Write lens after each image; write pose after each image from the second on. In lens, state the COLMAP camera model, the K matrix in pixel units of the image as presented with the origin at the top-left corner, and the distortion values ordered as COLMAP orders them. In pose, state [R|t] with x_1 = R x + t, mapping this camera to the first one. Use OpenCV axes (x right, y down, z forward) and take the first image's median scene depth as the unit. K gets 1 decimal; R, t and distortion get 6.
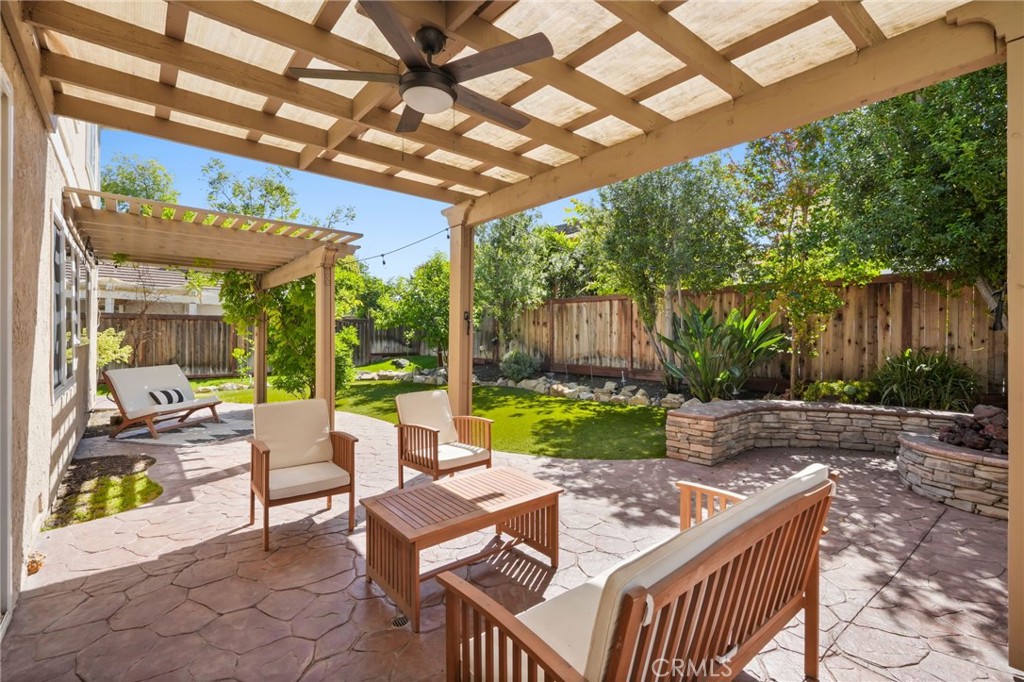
lens RADIAL K [[464.2, 0, 509.6], [0, 464.2, 332.8], [0, 0, 1]] dist [-0.003827, 0.000944]
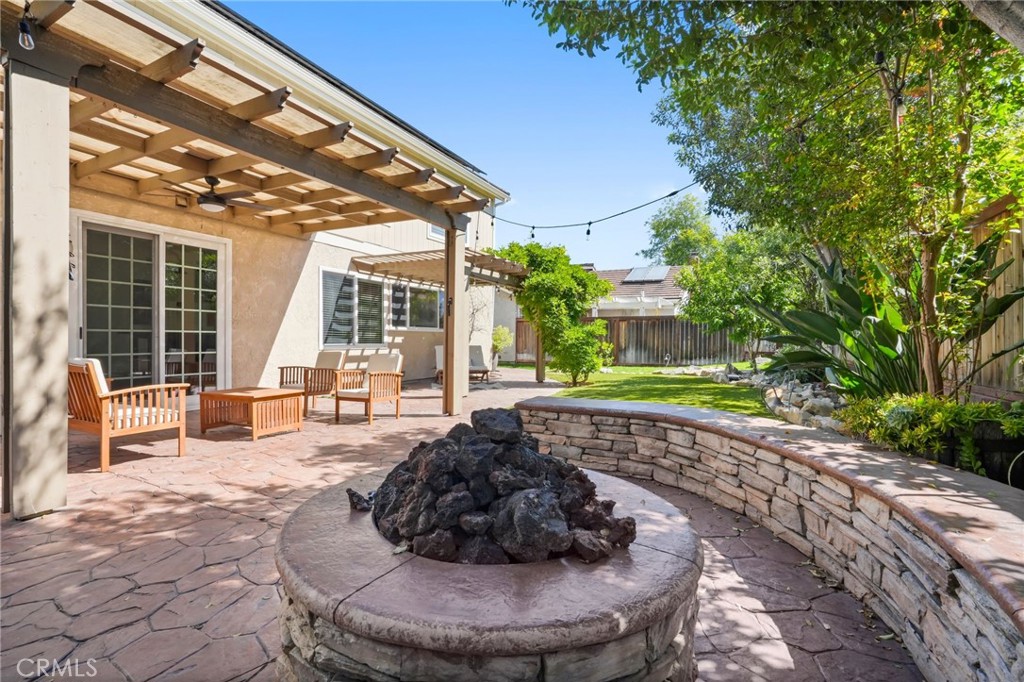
lens RADIAL K [[464.2, 0, 510.3], [0, 464.2, 339.3], [0, 0, 1]] dist [-0.003827, 0.000944]
pose [[0.396869, -0.001621, -0.917874, 1.014132], [0.000966, 0.999999, -0.001349, 0.062550], [0.917875, -0.000352, 0.396870, 0.582449]]
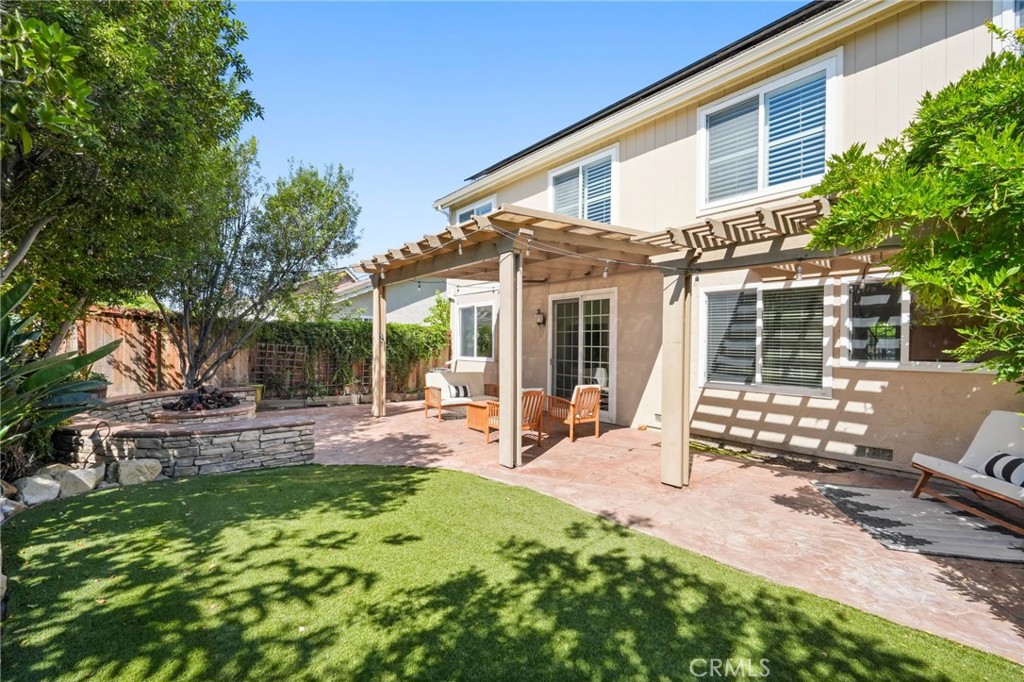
lens RADIAL K [[464.2, 0, 512.0], [0, 464.2, 343.6], [0, 0, 1]] dist [-0.003827, 0.000944]
pose [[-0.999162, -0.020111, 0.035641, -0.129136], [-0.020428, 0.999755, -0.008558, -0.003282], [-0.035461, -0.009279, -0.999328, 1.893417]]
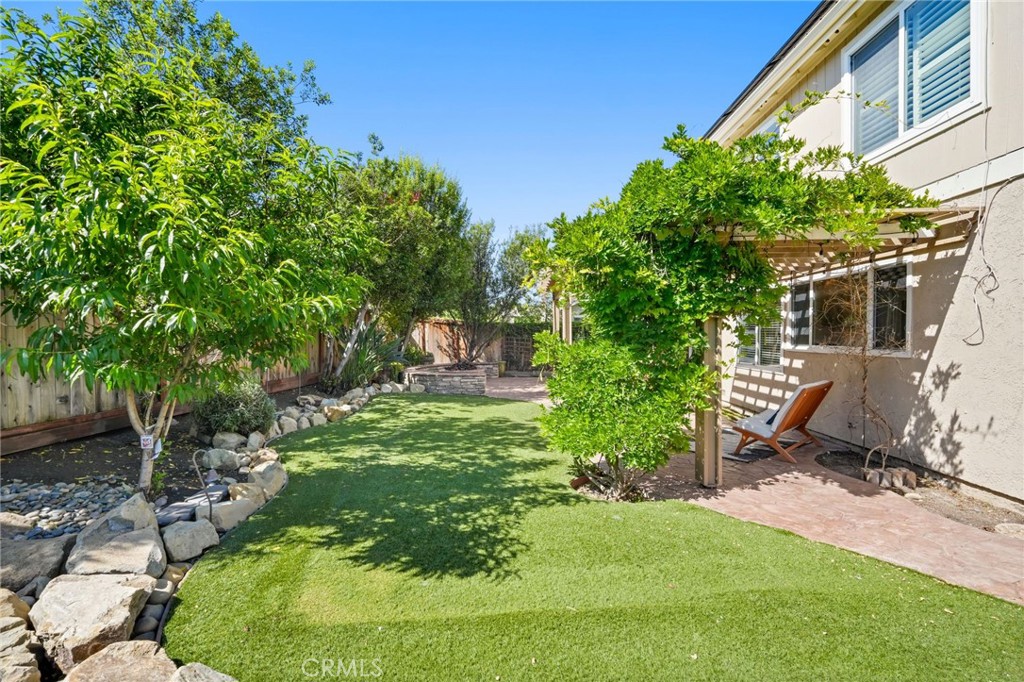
lens RADIAL K [[464.2, 0, 516.7], [0, 464.2, 342.3], [0, 0, 1]] dist [-0.003827, 0.000944]
pose [[-0.754624, -0.014375, 0.656000, -1.087086], [-0.001045, 0.999785, 0.020707, -0.021937], [-0.656157, 0.014941, -0.754477, 2.347974]]
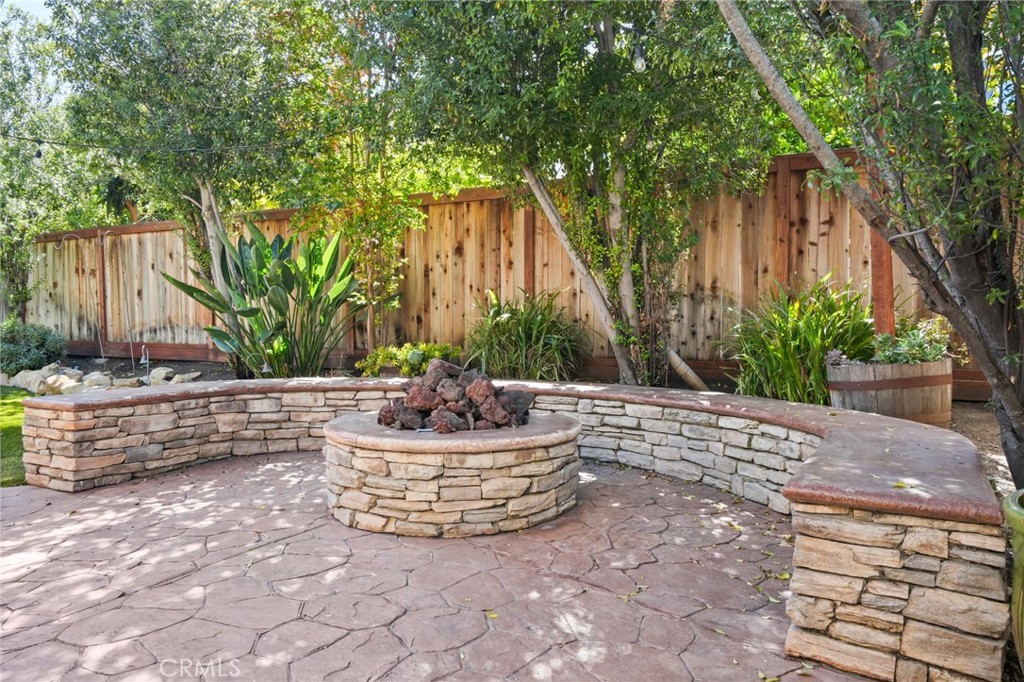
lens RADIAL K [[722.1, 0, 513.6], [0, 722.1, 340.5], [0, 0, 1]] dist [0.004011, 0.001724]
pose [[0.942706, -0.019476, 0.333054, 0.561092], [0.006144, 0.999139, 0.041037, 0.064457], [-0.333567, -0.036640, 0.942014, 0.016998]]
